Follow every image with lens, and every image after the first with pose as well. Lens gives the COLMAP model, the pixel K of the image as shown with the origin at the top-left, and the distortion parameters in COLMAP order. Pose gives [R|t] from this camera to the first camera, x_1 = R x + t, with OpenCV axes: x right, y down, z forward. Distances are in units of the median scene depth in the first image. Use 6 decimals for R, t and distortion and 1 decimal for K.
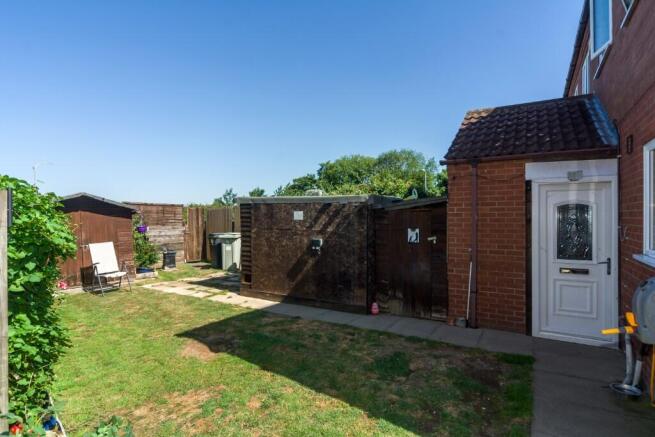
lens RADIAL K [[354.3, 0, 333.2], [0, 354.3, 220.5], [0, 0, 1]] dist [0.000831, 0.004067]
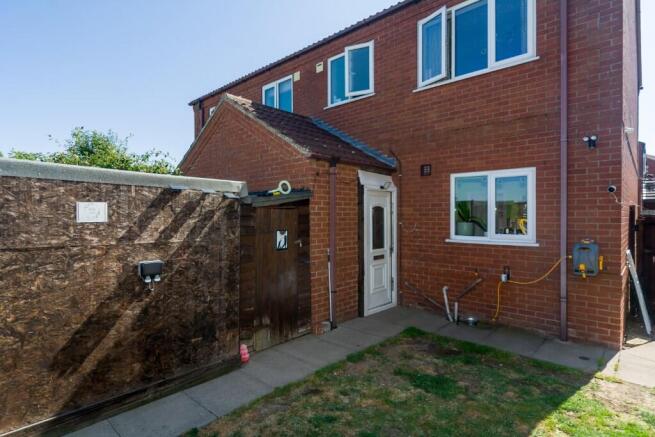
lens RADIAL K [[354.3, 0, 326.3], [0, 354.3, 220.0], [0, 0, 1]] dist [0.000831, 0.004067]
pose [[0.201086, -0.008928, 0.979533, -0.411422], [0.009821, 0.999927, 0.007098, -0.004706], [-0.979524, 0.008192, 0.201159, 0.582953]]
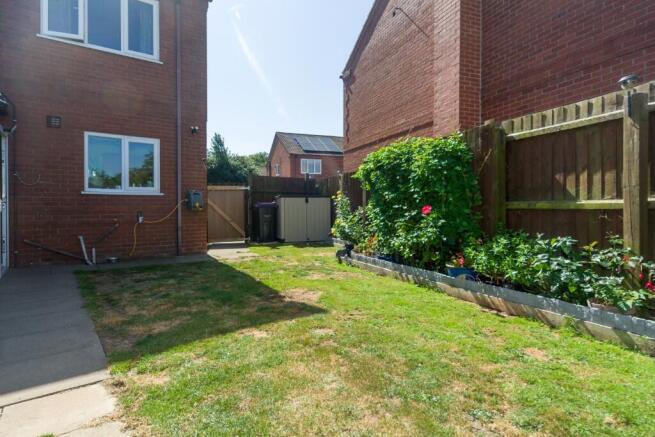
lens RADIAL K [[354.3, 0, 324.6], [0, 354.3, 215.2], [0, 0, 1]] dist [0.000831, 0.004067]
pose [[-0.924902, 0.005730, 0.380163, -0.440722], [0.014013, 0.999721, 0.019025, 0.094255], [-0.379948, 0.022923, -0.924724, 1.039527]]
